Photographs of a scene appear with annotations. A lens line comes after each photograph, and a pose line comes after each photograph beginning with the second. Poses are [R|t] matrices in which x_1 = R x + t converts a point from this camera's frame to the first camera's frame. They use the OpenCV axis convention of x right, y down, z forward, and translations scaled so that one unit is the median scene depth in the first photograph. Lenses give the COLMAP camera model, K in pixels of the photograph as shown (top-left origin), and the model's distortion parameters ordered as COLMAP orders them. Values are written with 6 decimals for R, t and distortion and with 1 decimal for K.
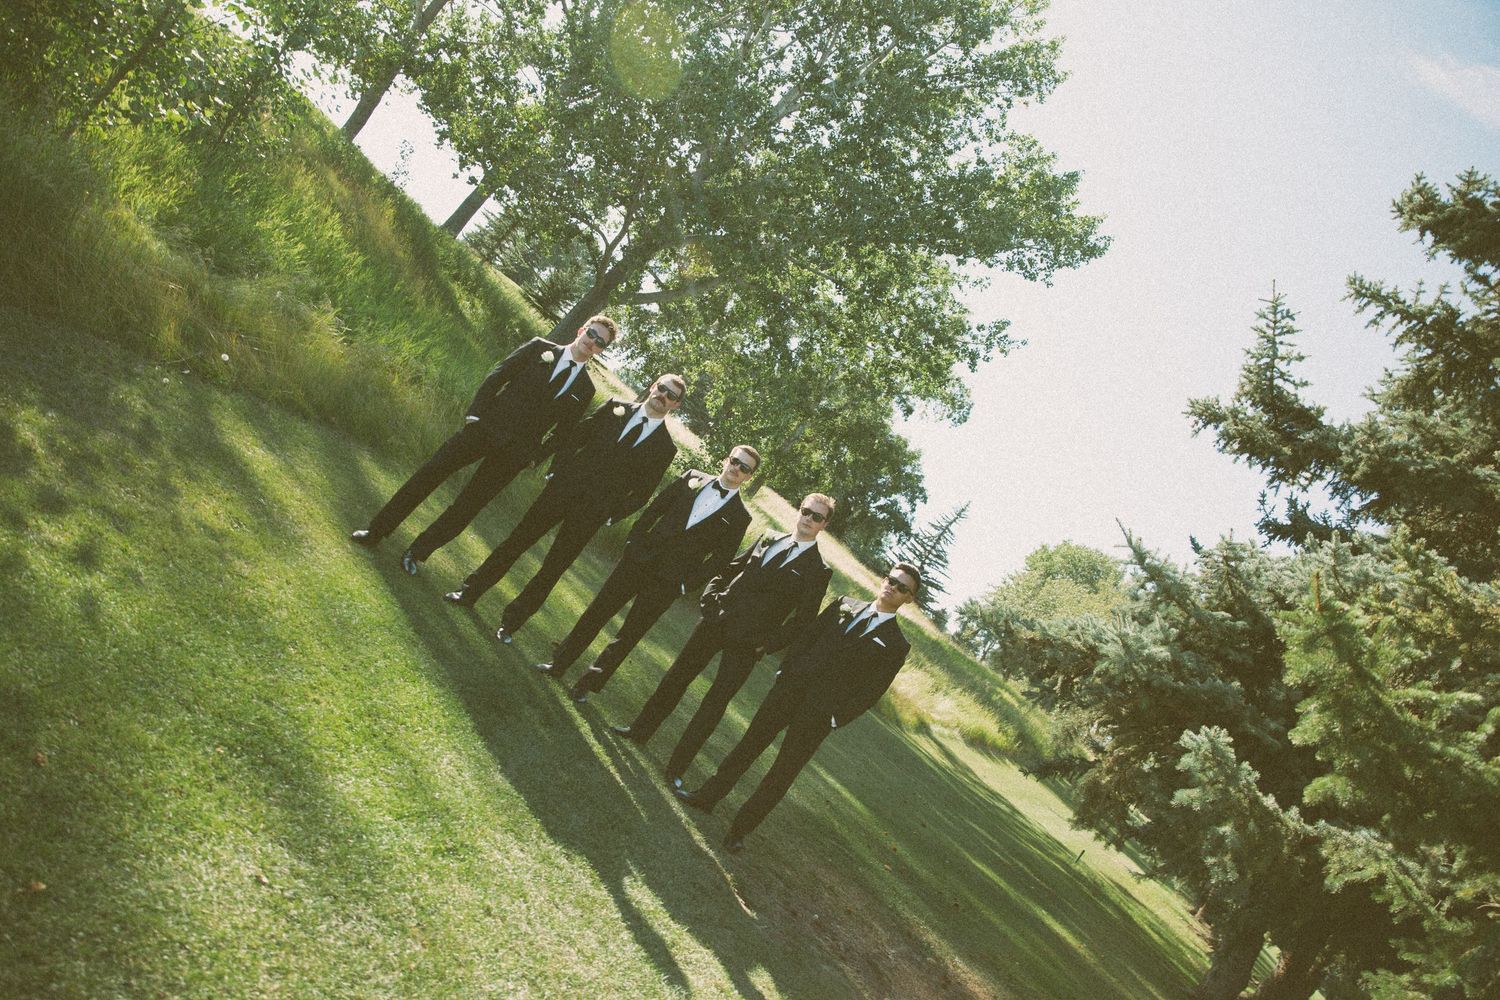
lens RADIAL K [[1039.7, 0, 752.1], [0, 1039.7, 531.5], [0, 0, 1]] dist [-0.143219, 0.138302]
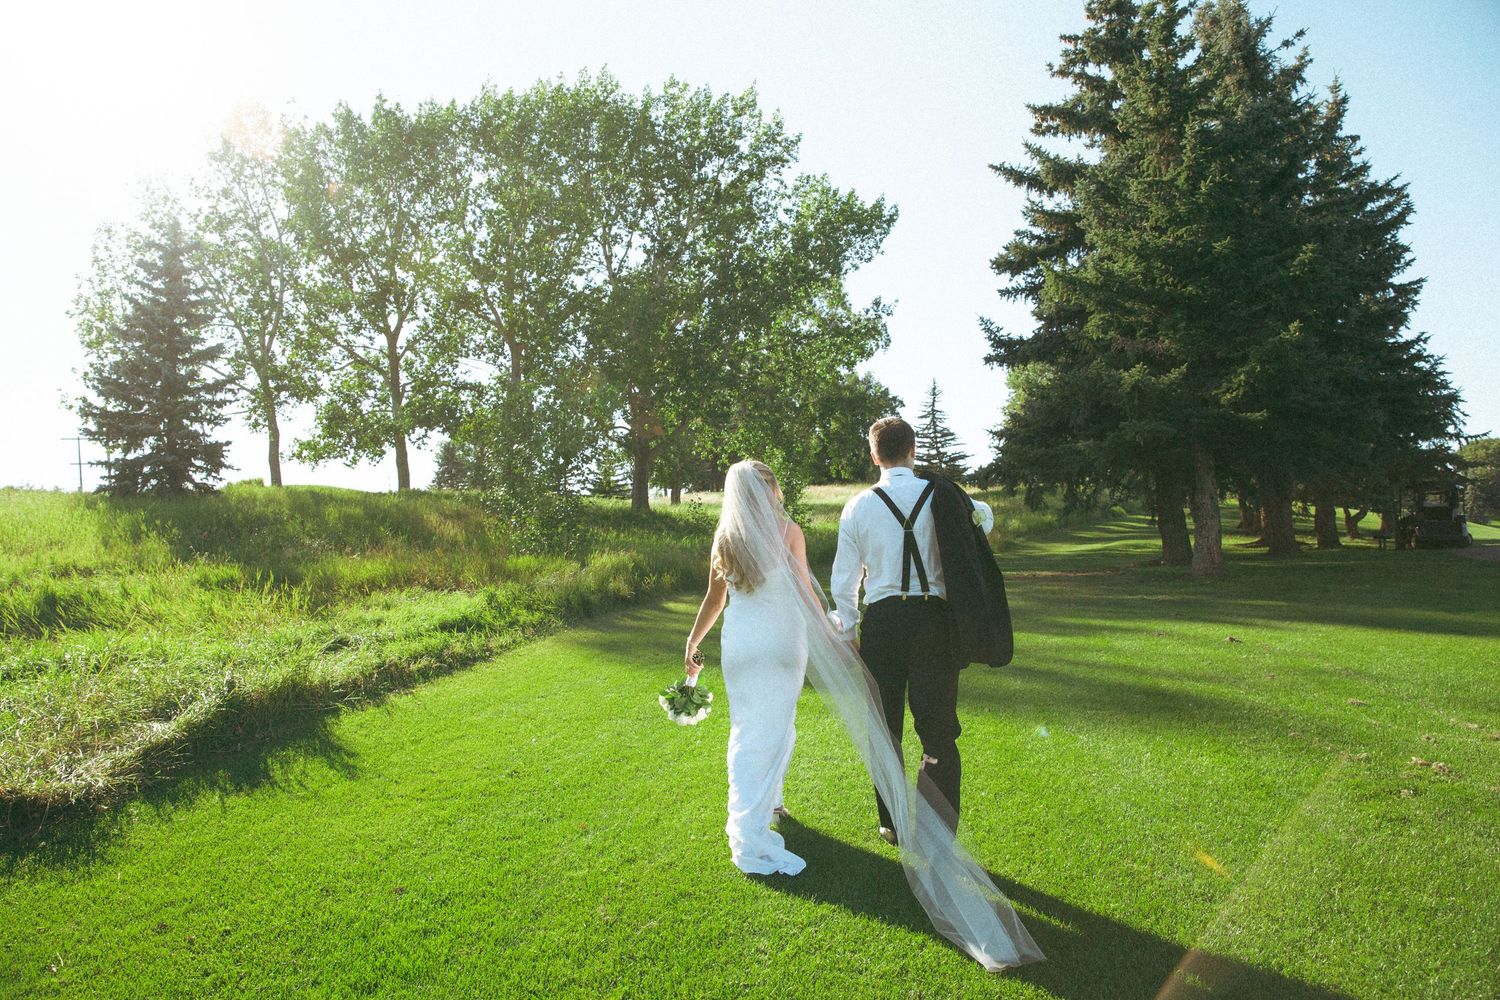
lens RADIAL K [[1039.7, 0, 752.1], [0, 1039.7, 531.5], [0, 0, 1]] dist [-0.143219, 0.138302]
pose [[0.768381, -0.639508, -0.024891, -0.031789], [0.639236, 0.768783, -0.018719, -0.015262], [0.031107, -0.001528, 0.999515, -0.222257]]
